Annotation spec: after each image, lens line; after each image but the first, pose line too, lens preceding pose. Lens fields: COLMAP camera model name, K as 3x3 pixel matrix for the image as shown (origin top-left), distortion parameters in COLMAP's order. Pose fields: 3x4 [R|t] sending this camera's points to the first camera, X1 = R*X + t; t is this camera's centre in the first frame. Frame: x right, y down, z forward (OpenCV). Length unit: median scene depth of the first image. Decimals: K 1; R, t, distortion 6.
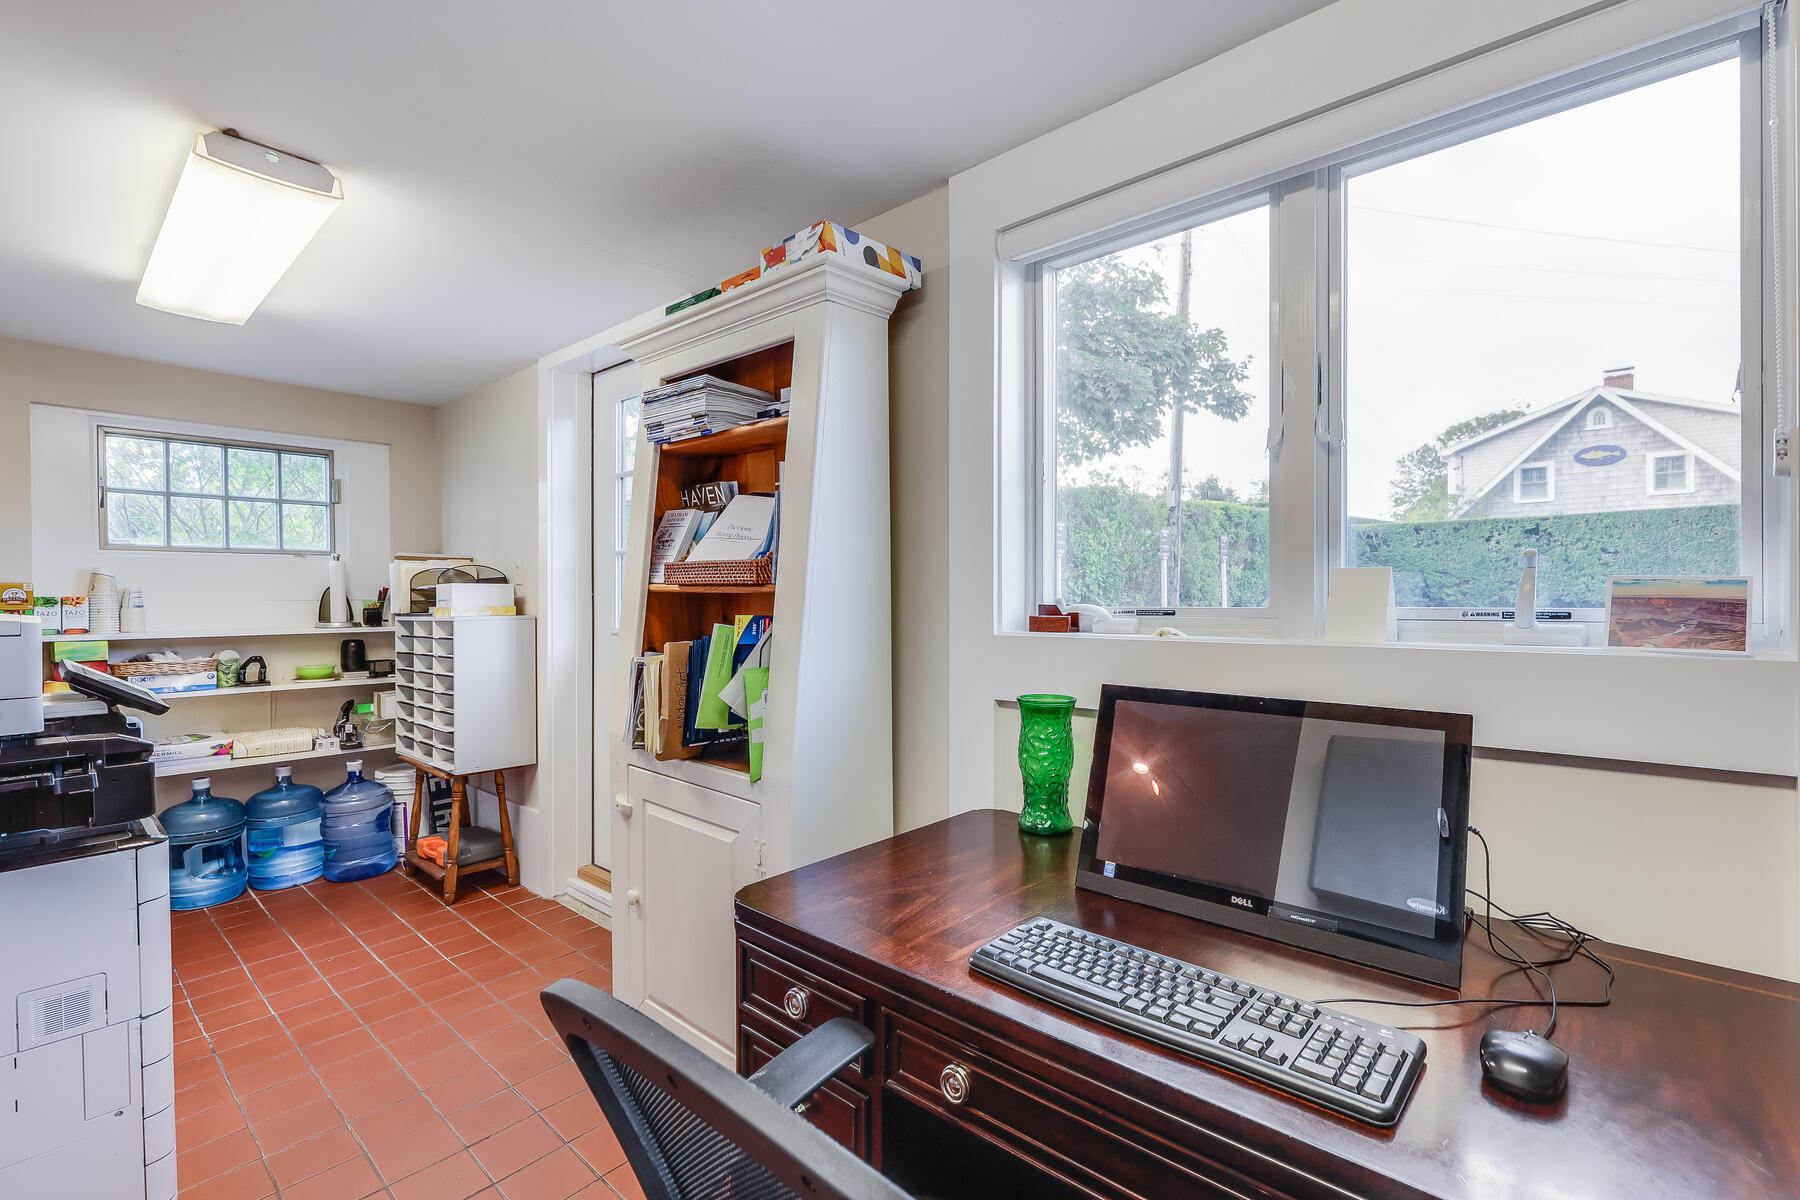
lens RADIAL K [[831.6, 0, 908.3], [0, 831.6, 596.7], [0, 0, 1]] dist [0.002432, -0.001922]
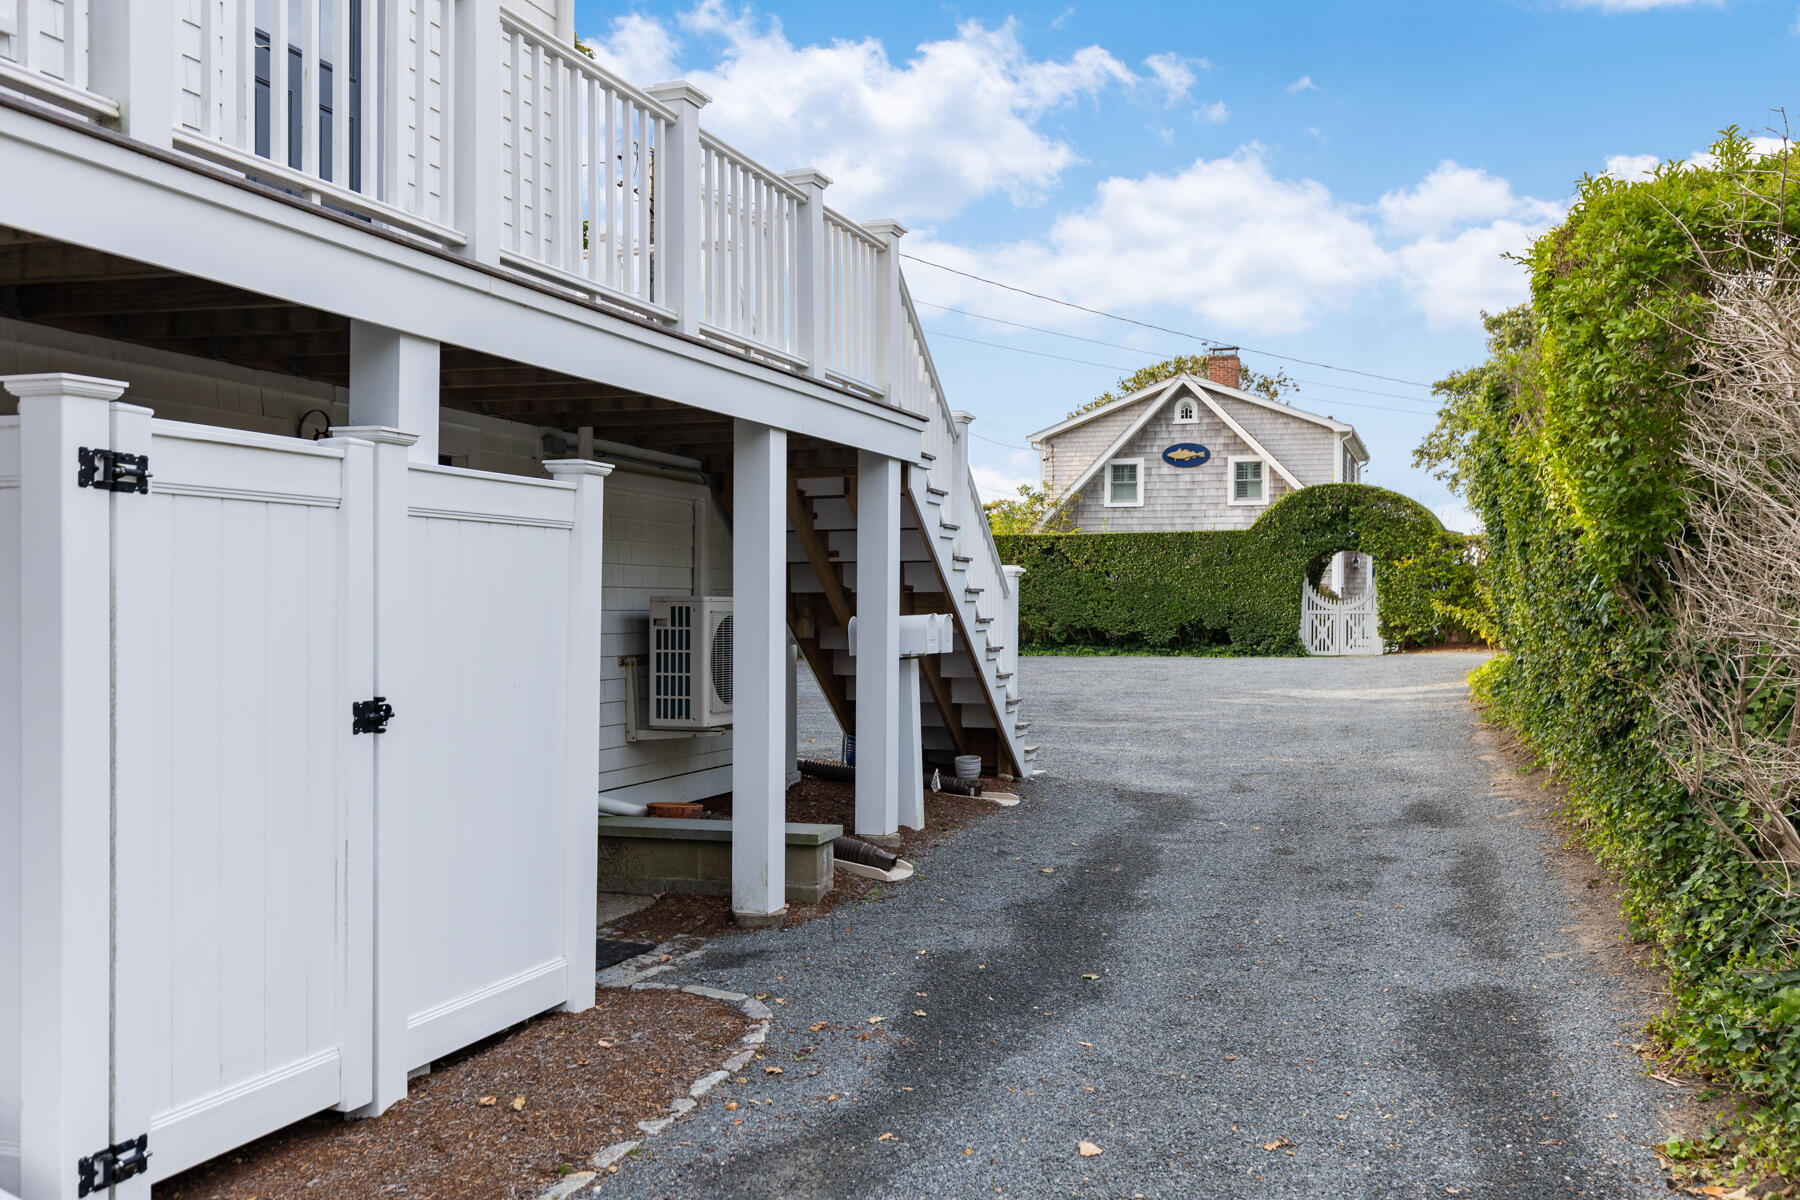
lens RADIAL K [[1593.5, 0, 903.9], [0, 1593.5, 609.6], [0, 0, 1]] dist [0.021528, 0.005951]
pose [[0.928268, 0.011597, 0.371730, -0.033617], [-0.010778, 0.999933, -0.004281, -0.003367], [-0.371755, -0.000033, 0.928331, -0.395840]]
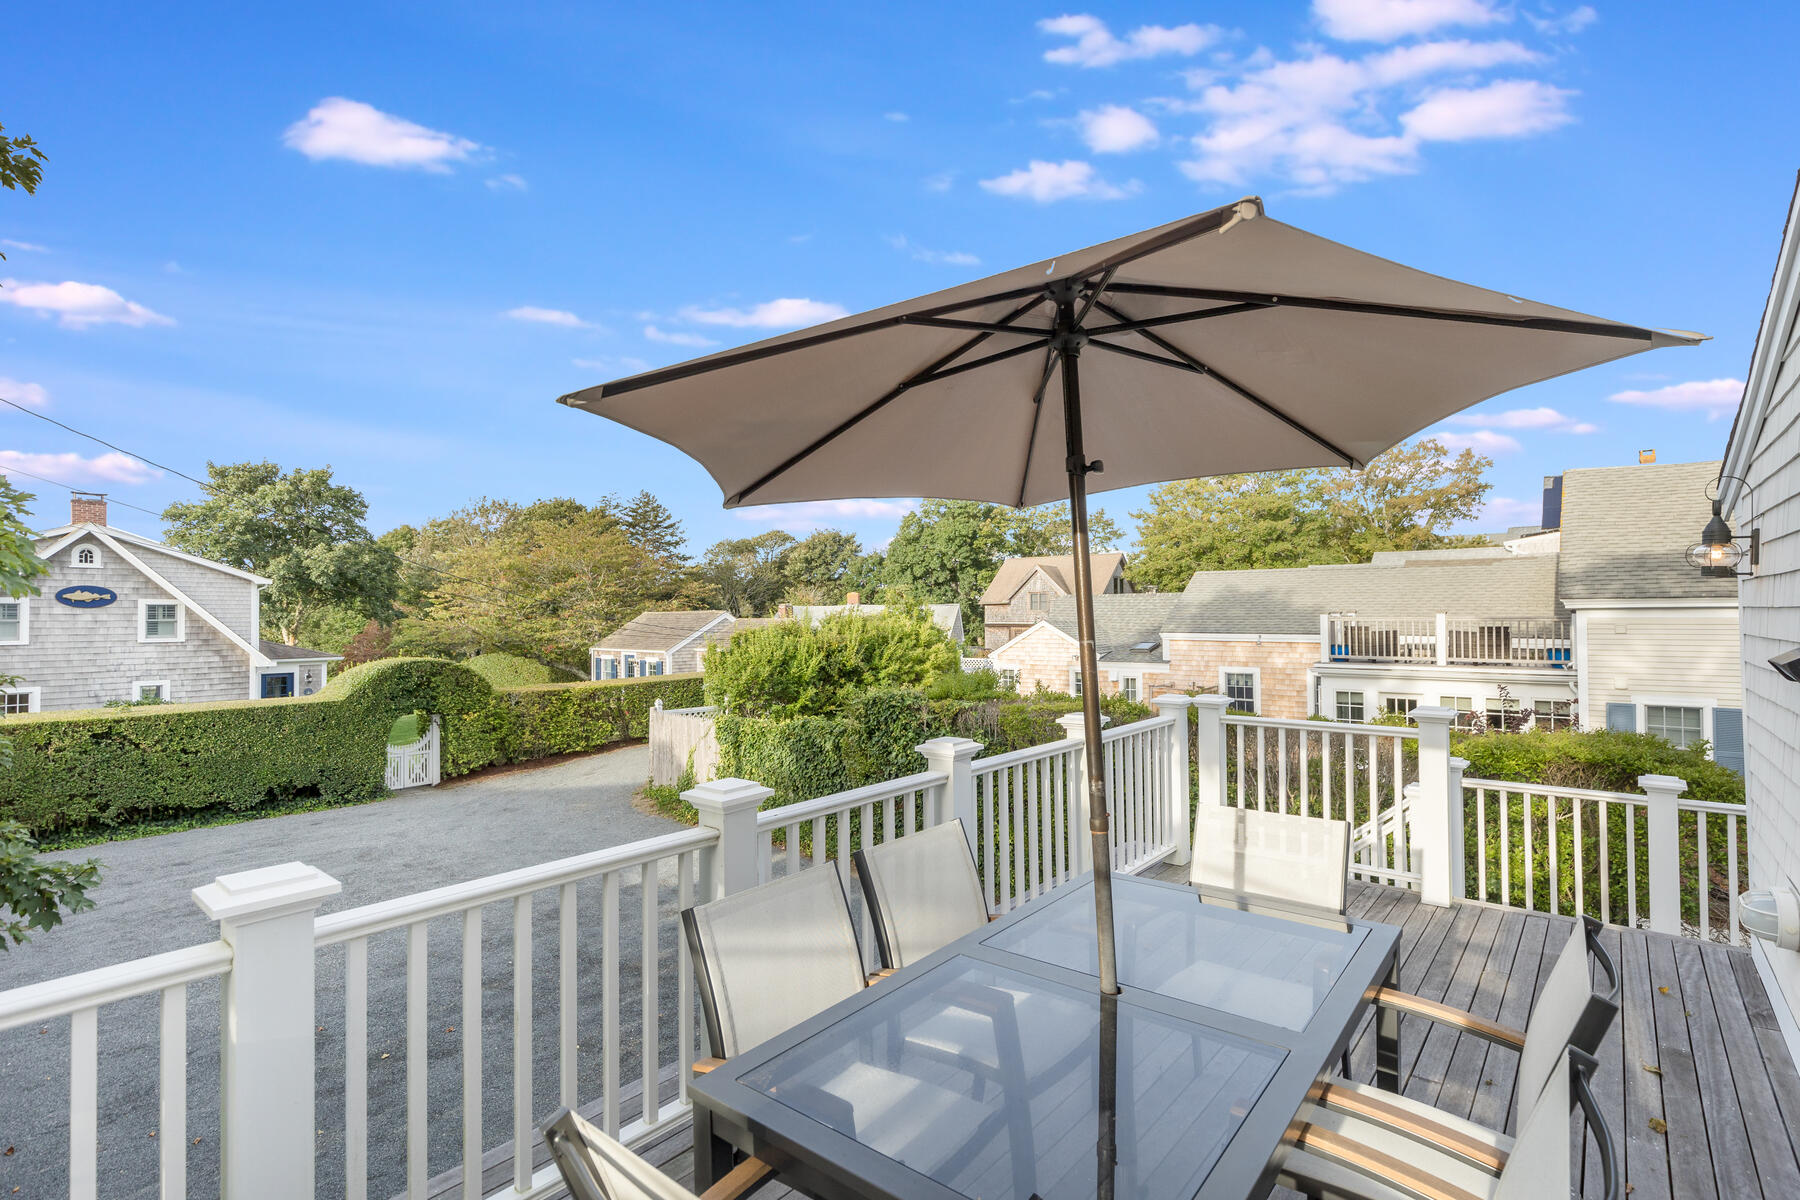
lens RADIAL K [[867.4, 0, 913.2], [0, 867.4, 594.7], [0, 0, 1]] dist [0.005625, 0.001512]
pose [[-0.003282, 0.028689, 0.999583, -0.132912], [0.013838, 0.999494, -0.028641, -0.132606], [-0.999899, 0.013739, -0.003678, 0.094476]]
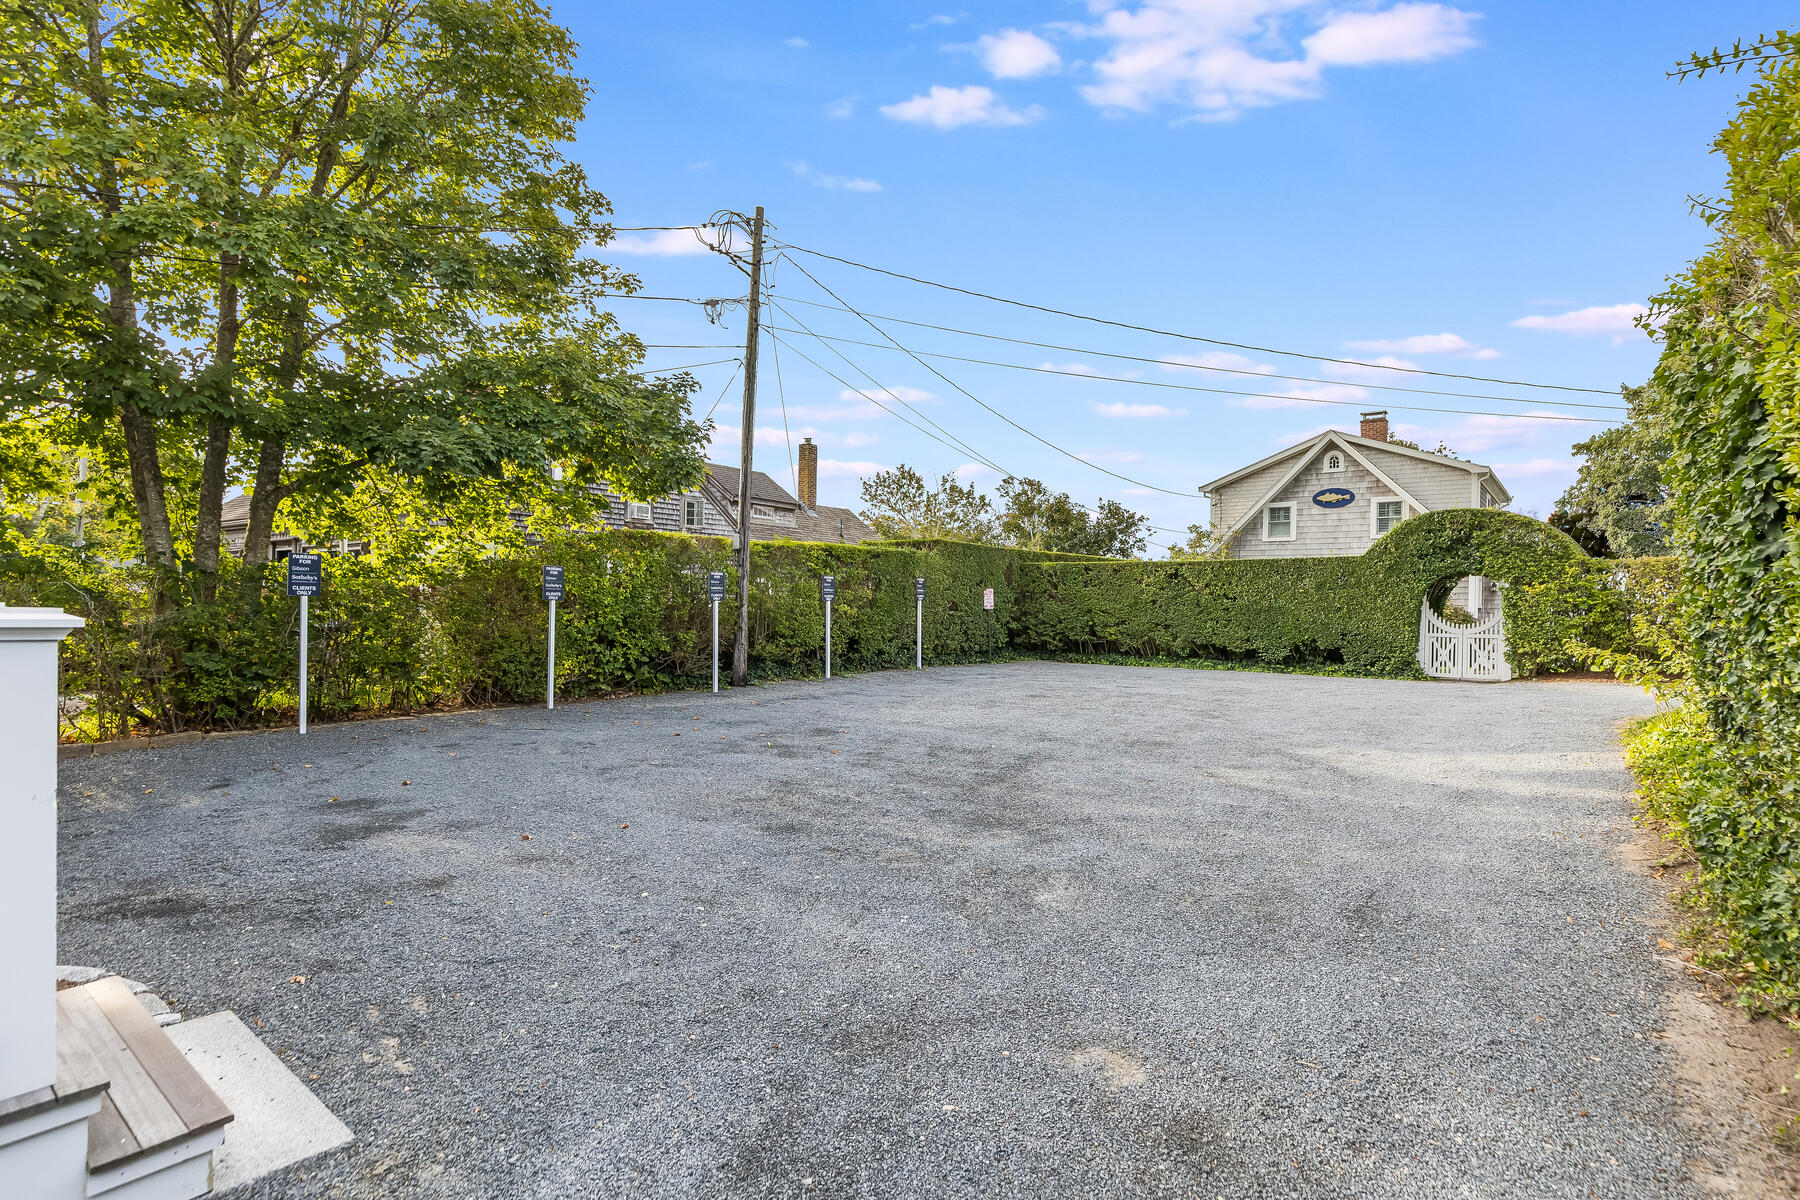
lens RADIAL K [[889.6, 0, 908.7], [0, 889.6, 602.8], [0, 0, 1]] dist [0.001973, 0.000769]
pose [[0.997972, 0.024094, 0.058911, 0.246631], [-0.023737, 0.999695, -0.006762, -0.020378], [-0.059055, 0.005350, 0.998240, -0.066717]]
